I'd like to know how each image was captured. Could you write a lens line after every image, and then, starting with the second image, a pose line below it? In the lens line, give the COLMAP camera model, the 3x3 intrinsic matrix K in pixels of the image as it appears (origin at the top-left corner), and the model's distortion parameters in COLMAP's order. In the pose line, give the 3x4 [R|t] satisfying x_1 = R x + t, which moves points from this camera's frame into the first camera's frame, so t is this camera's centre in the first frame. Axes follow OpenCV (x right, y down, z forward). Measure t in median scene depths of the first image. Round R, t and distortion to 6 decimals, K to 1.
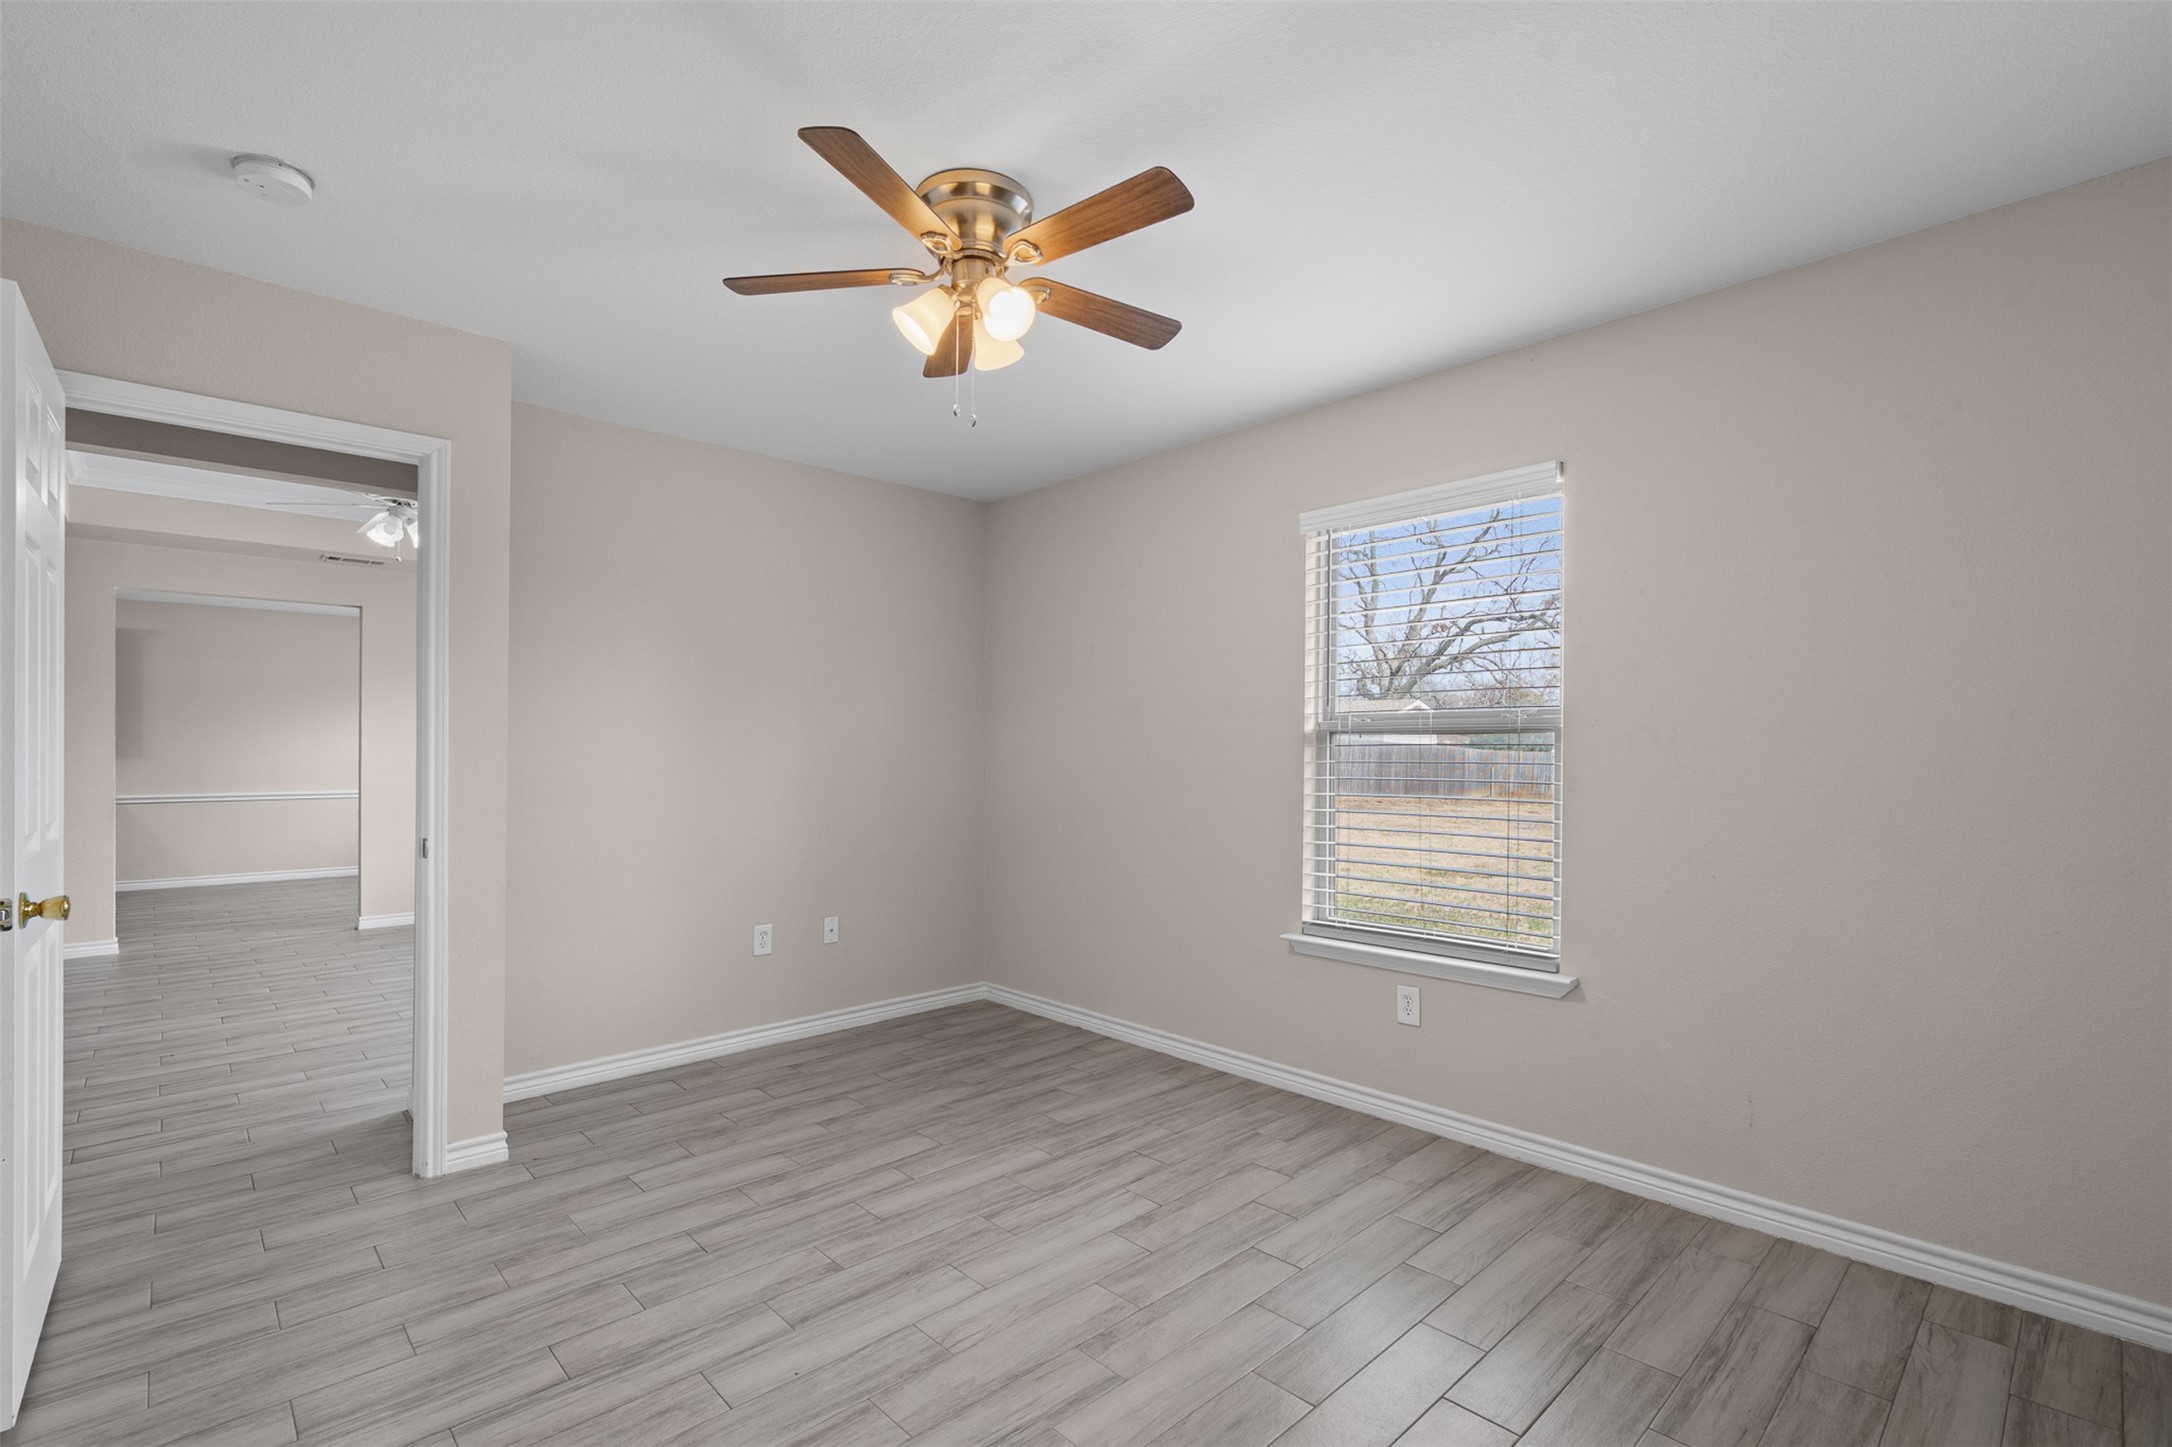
lens RADIAL K [[991.3, 0, 1092.7], [0, 991.3, 754.3], [0, 0, 1]] dist [0.000904, 0.000246]
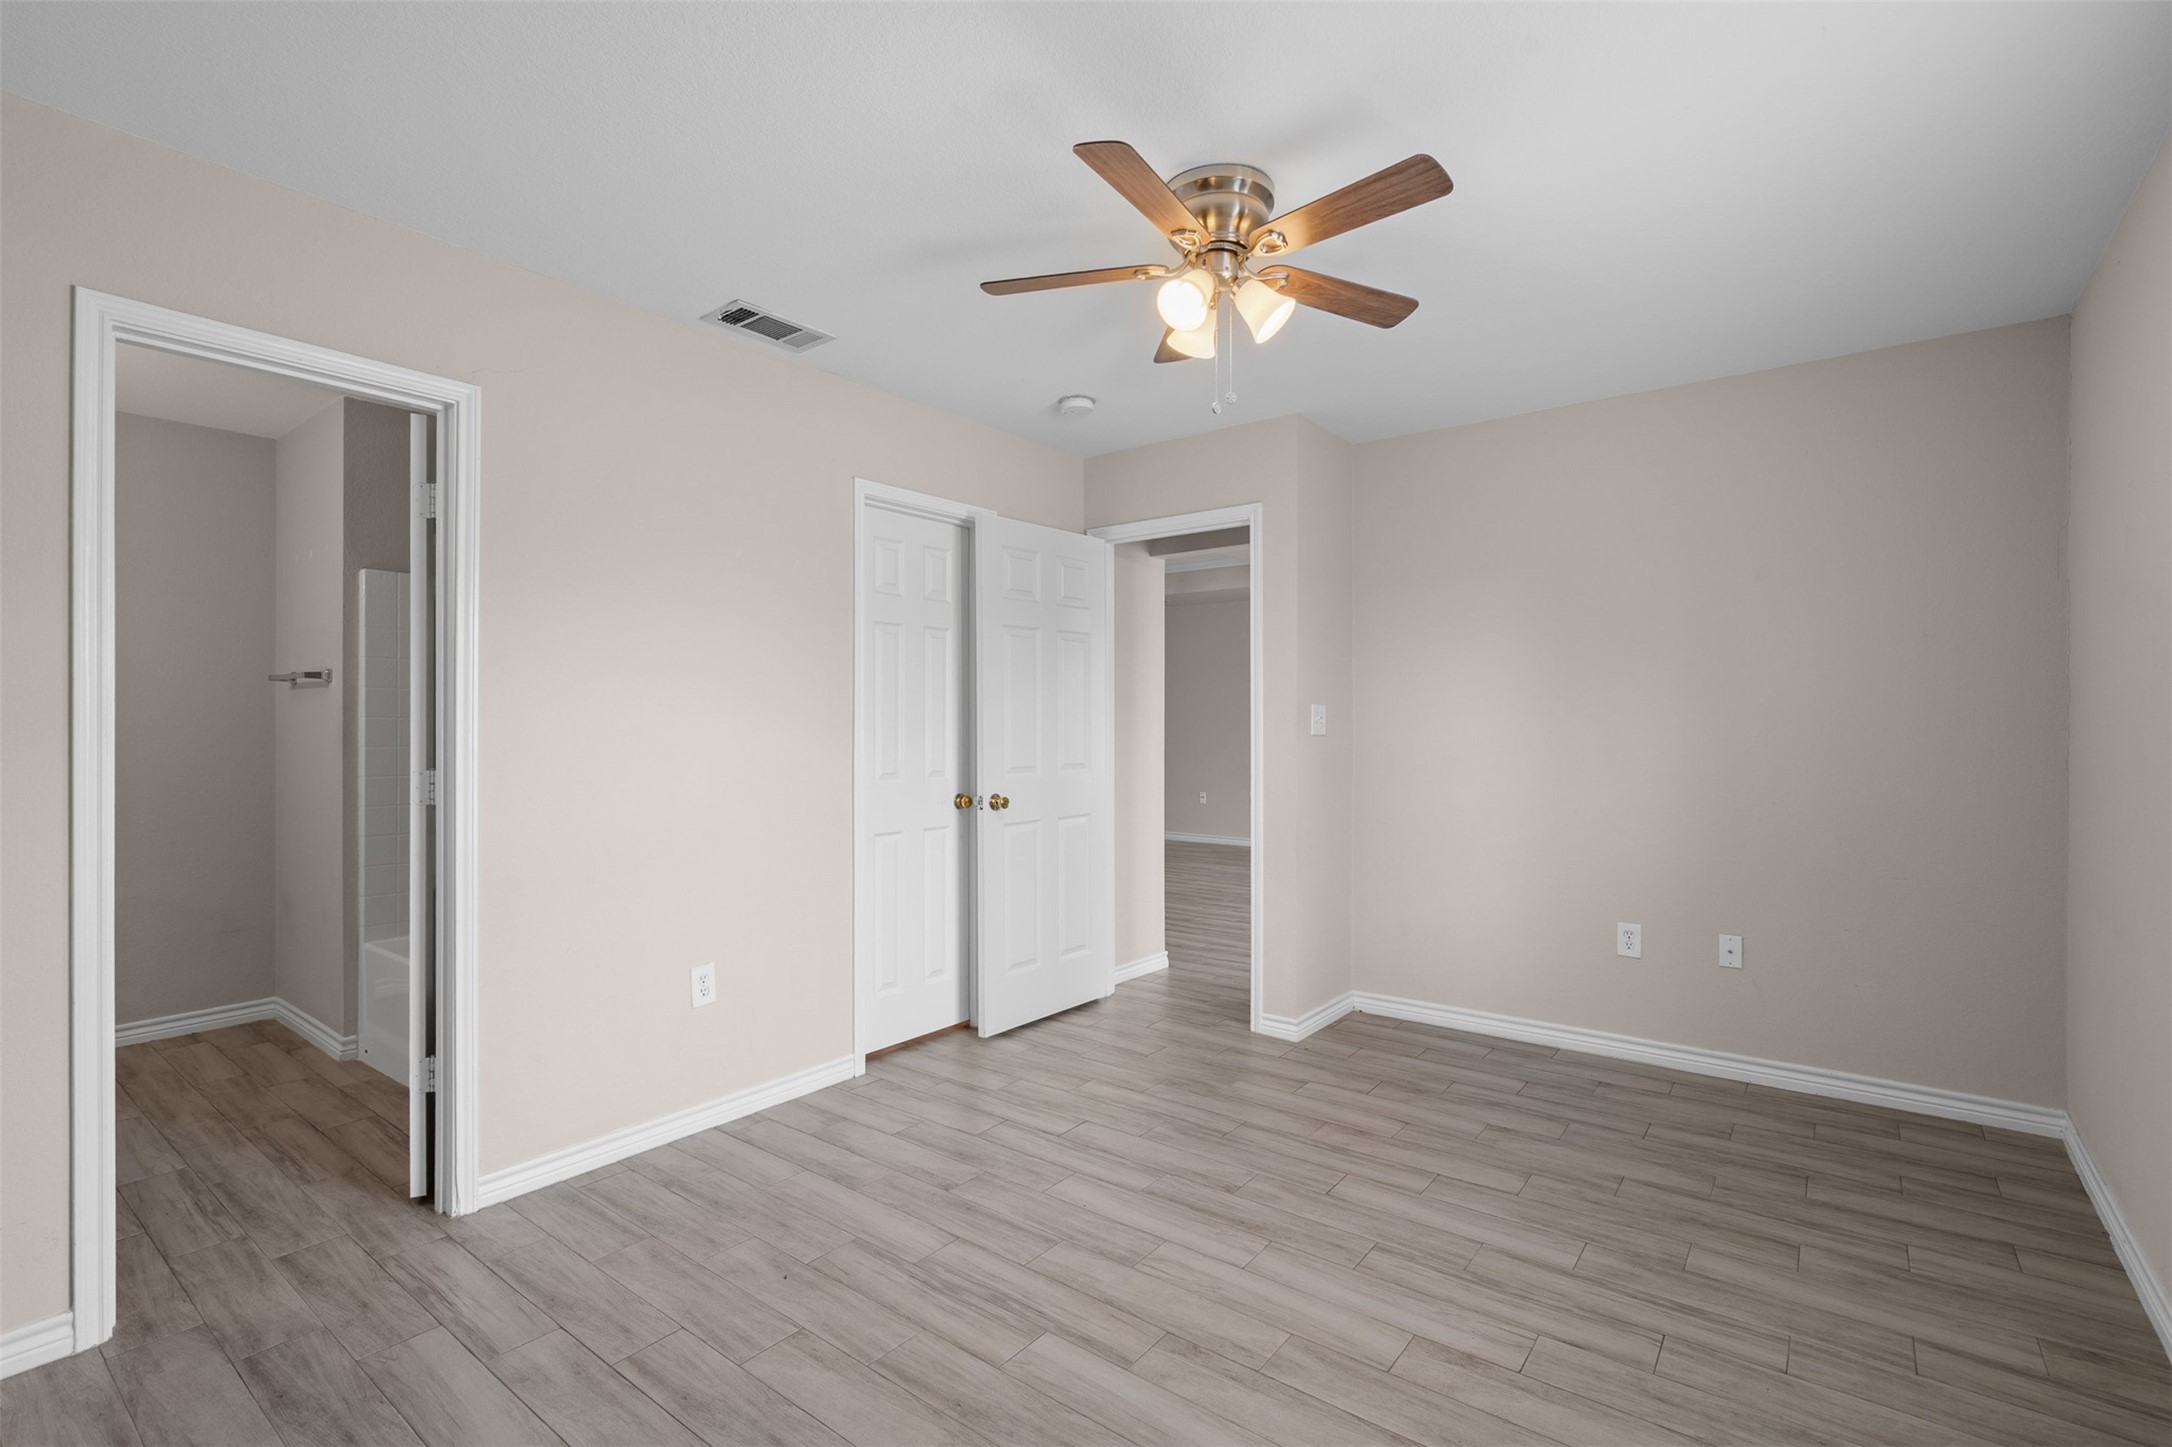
lens RADIAL K [[988.0, 0, 1080.5], [0, 988.0, 727.3], [0, 0, 1]] dist [-0.000542, 0.000280]
pose [[0.142046, -0.001017, -0.989860, 0.664915], [-0.001361, 0.999998, -0.001223, -0.002571], [0.989859, 0.001521, 0.142044, 0.543541]]
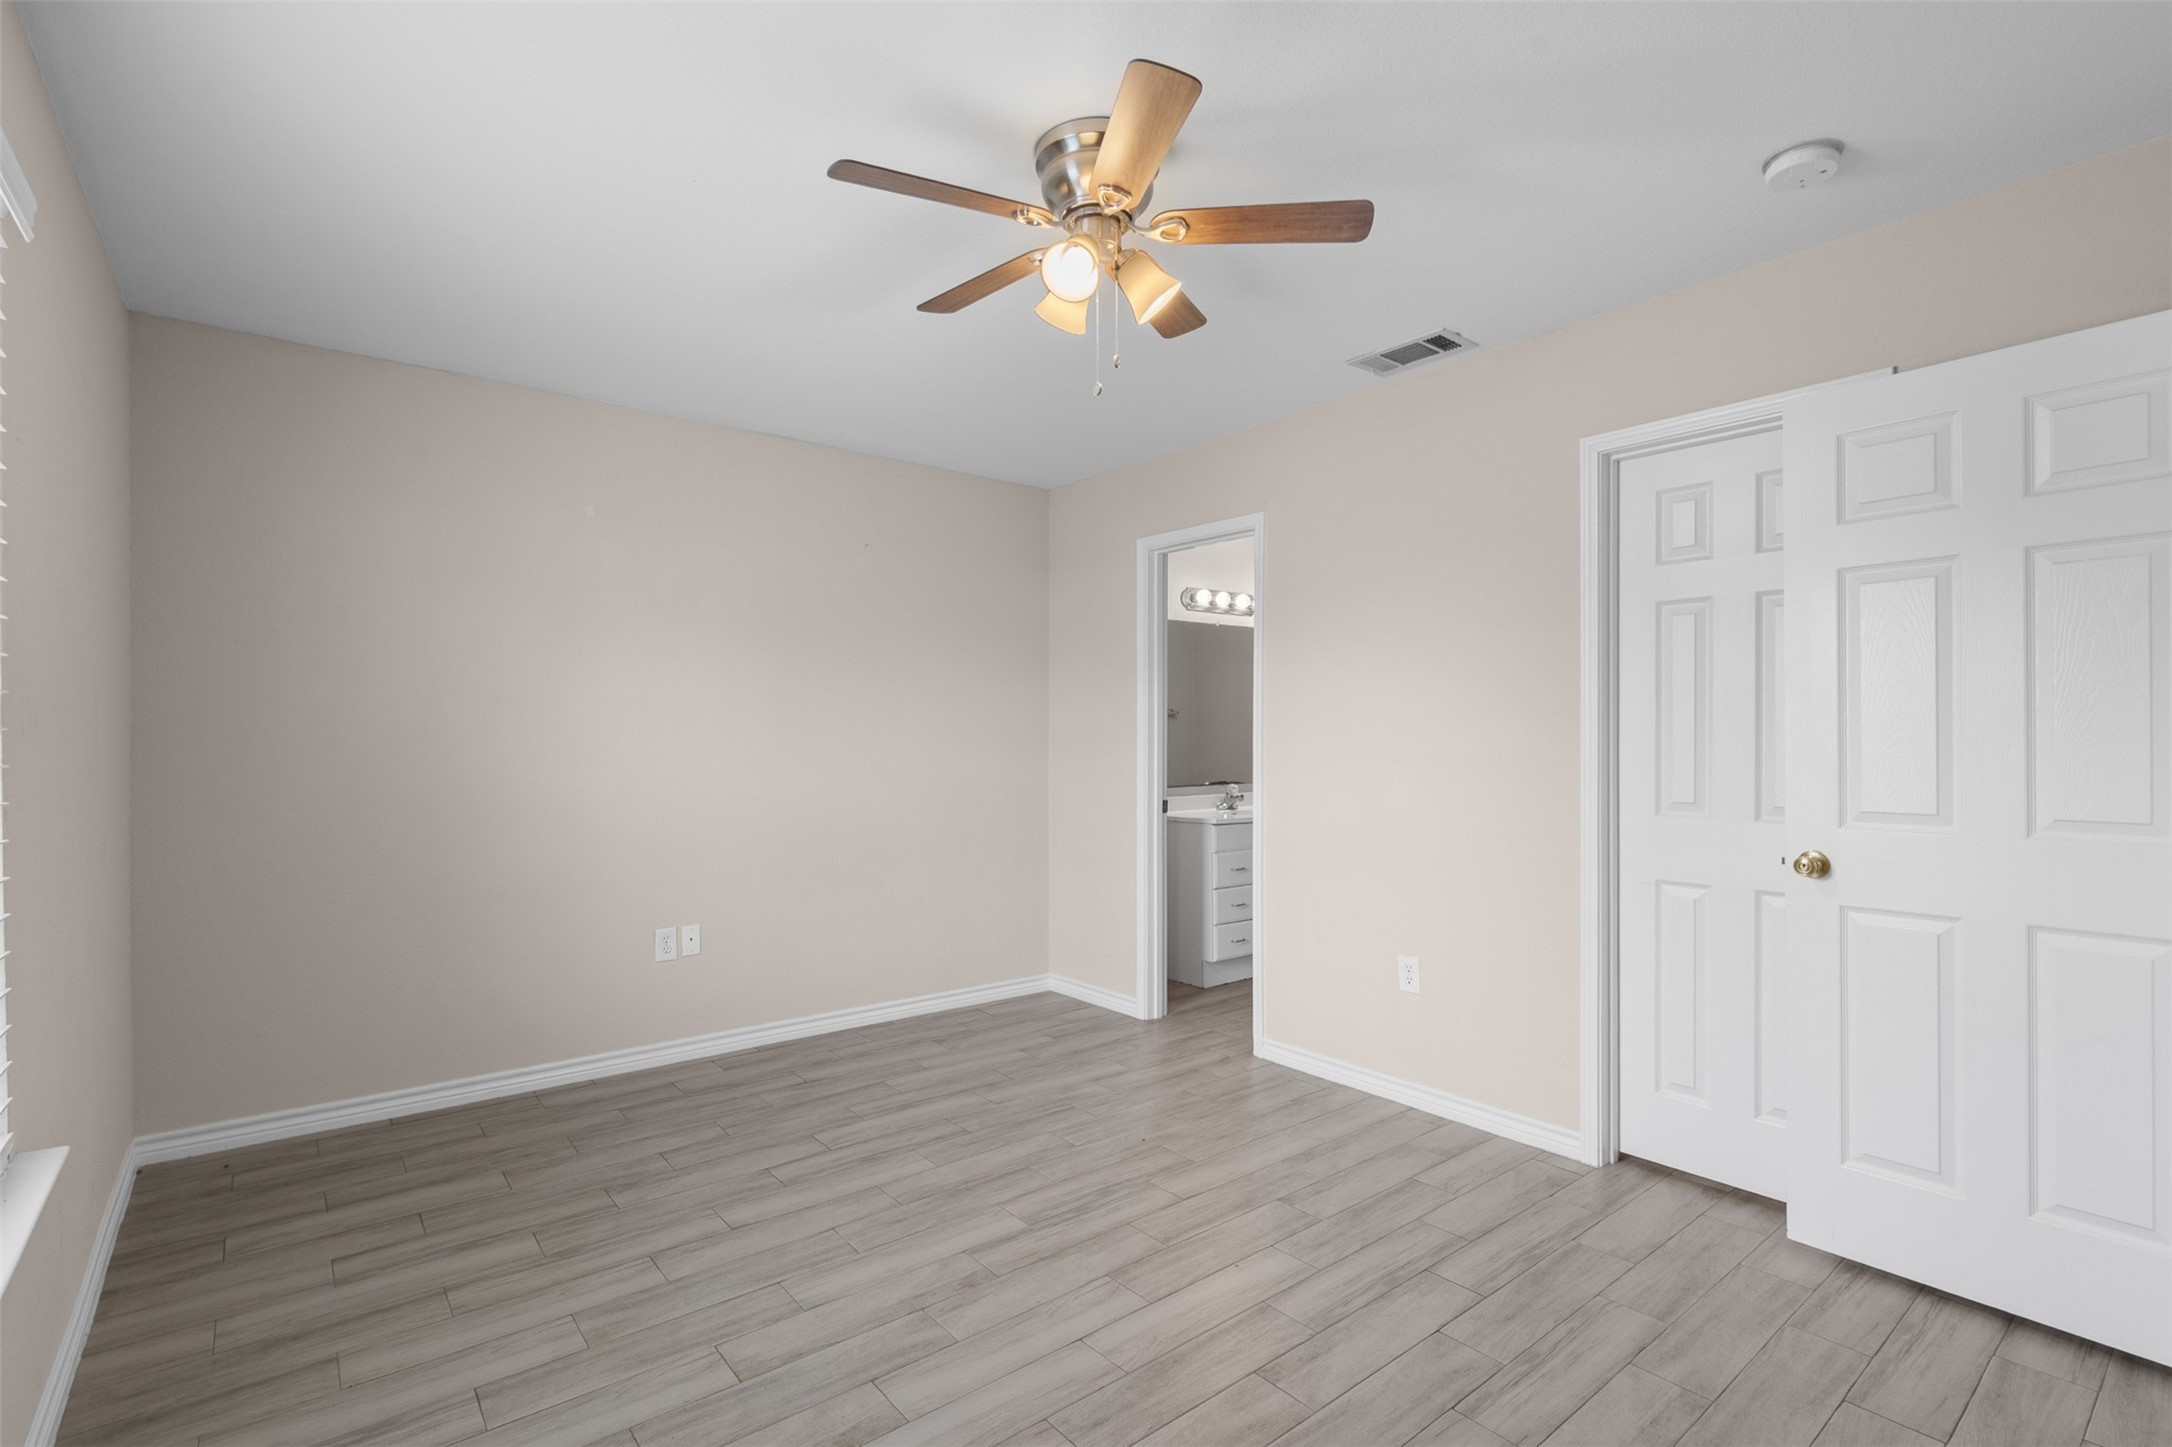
lens RADIAL K [[988.0, 0, 1080.5], [0, 988.0, 727.3], [0, 0, 1]] dist [-0.000542, 0.000280]
pose [[-0.996586, -0.000675, 0.082553, -0.140646], [-0.001414, 0.999959, -0.008893, -0.006475], [-0.082543, -0.008980, -0.996547, 1.479080]]
